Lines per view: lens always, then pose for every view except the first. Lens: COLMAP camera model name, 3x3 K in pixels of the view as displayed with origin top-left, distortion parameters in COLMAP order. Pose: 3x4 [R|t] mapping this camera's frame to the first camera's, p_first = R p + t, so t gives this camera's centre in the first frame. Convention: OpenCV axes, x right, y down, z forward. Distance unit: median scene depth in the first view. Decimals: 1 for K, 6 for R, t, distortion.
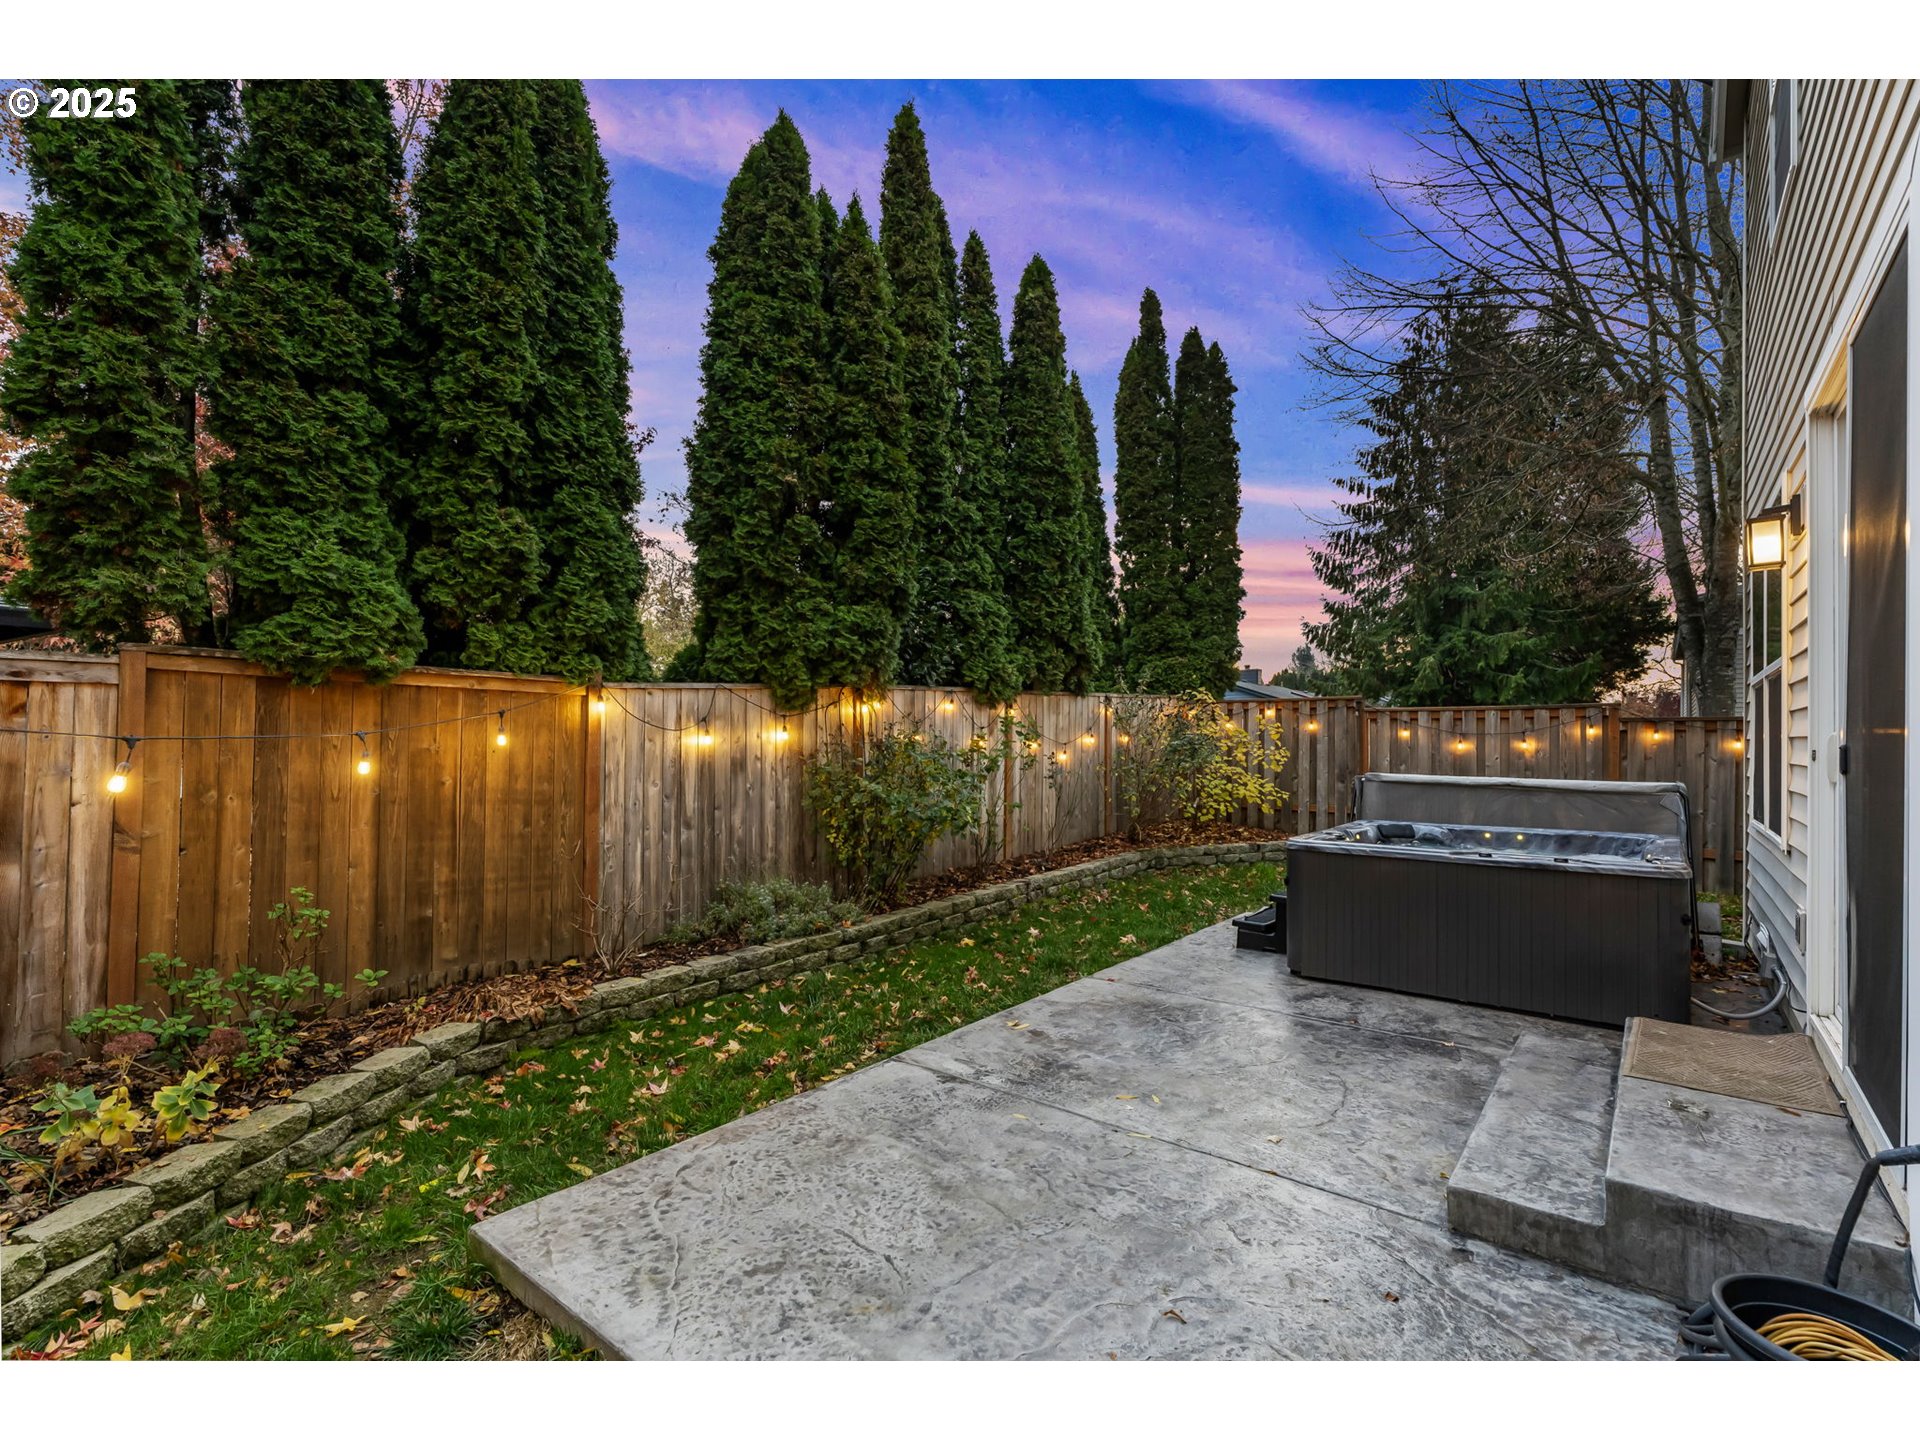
lens RADIAL K [[875.9, 0, 952.6], [0, 875.9, 736.5], [0, 0, 1]] dist [-0.002086, -0.000160]
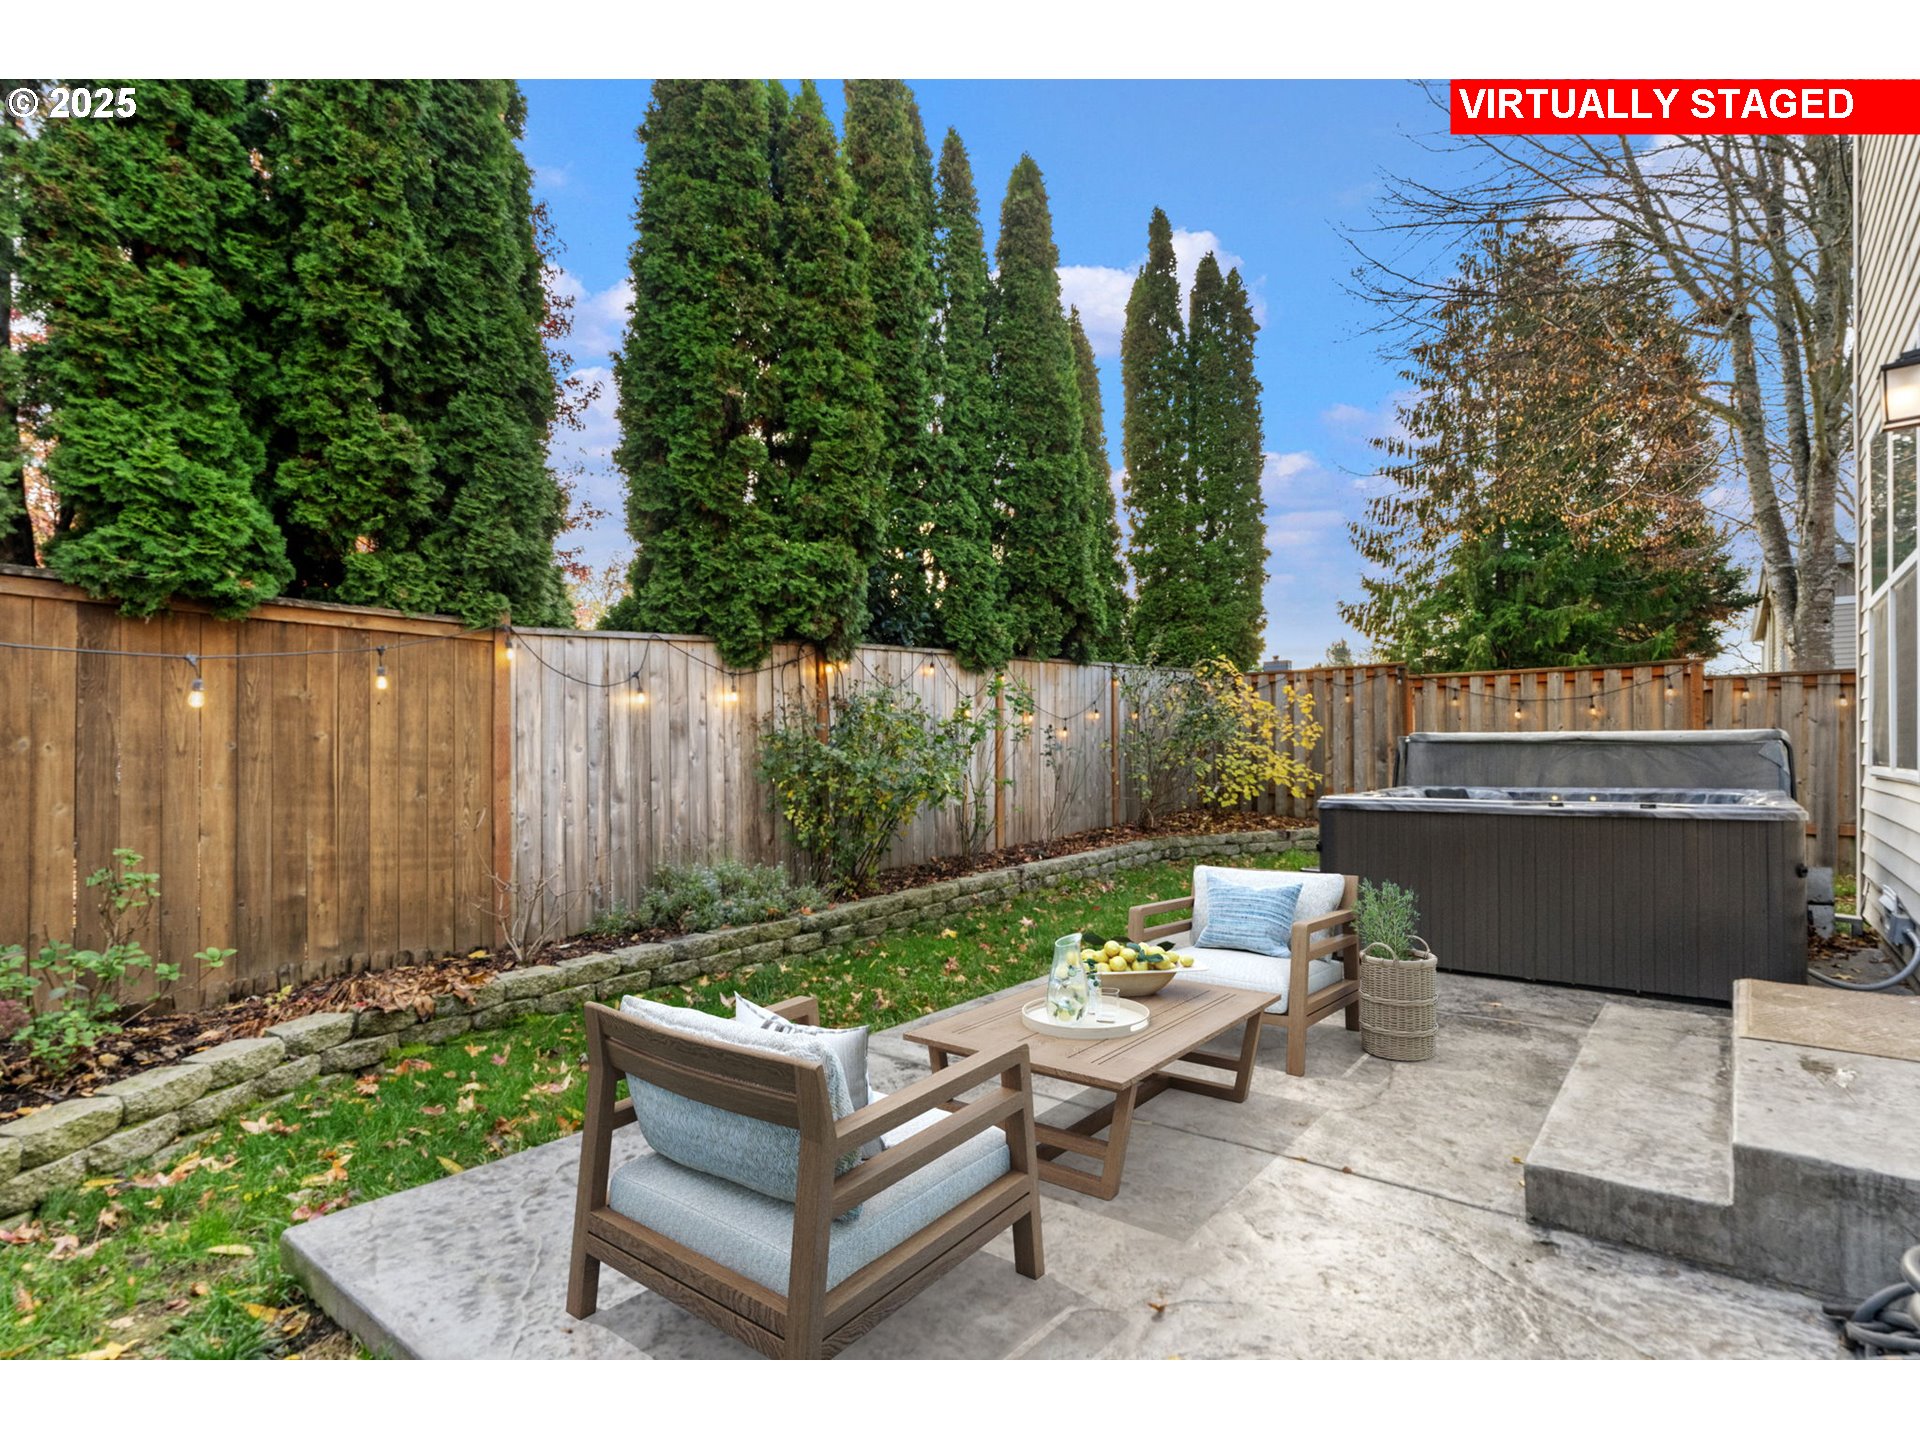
lens RADIAL K [[965.8, 0, 949.3], [0, 965.8, 755.9], [0, 0, 1]] dist [-0.000495, -0.000294]
pose [[0.999910, -0.013011, -0.003149, 0.027698], [0.013041, 0.999868, 0.009676, 0.063265], [0.003022, -0.009716, 0.999948, 0.065330]]
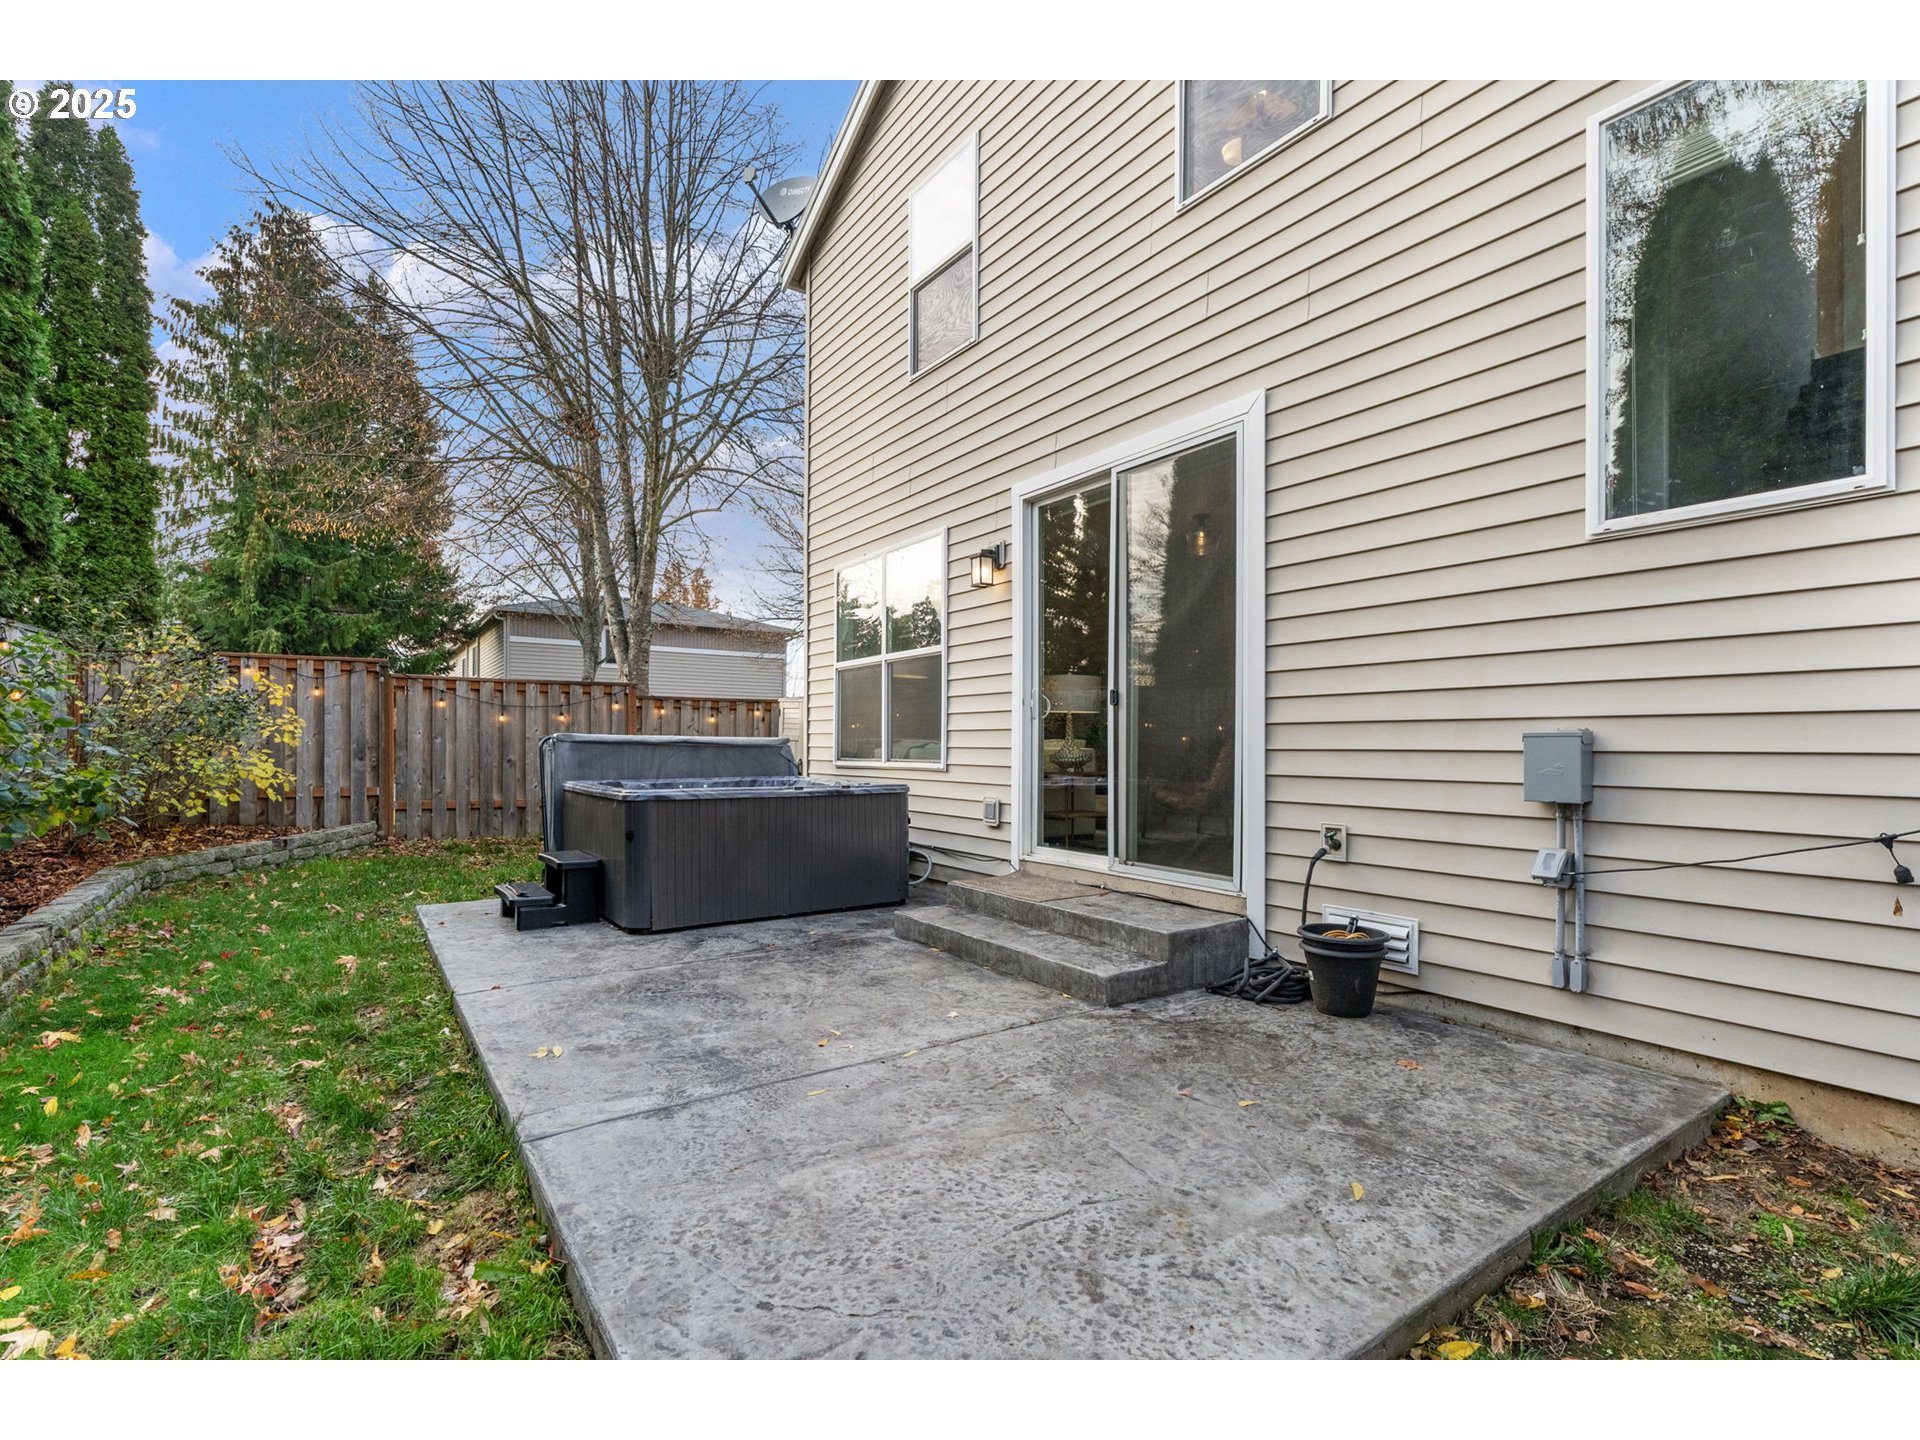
lens RADIAL K [[888.7, 0, 957.6], [0, 888.7, 750.0], [0, 0, 1]] dist [0.000483, 0.000092]
pose [[0.282492, -0.005152, 0.959256, -0.435643], [-0.007893, 0.999939, 0.007695, 0.063098], [-0.959237, -0.009745, 0.282434, 0.399125]]
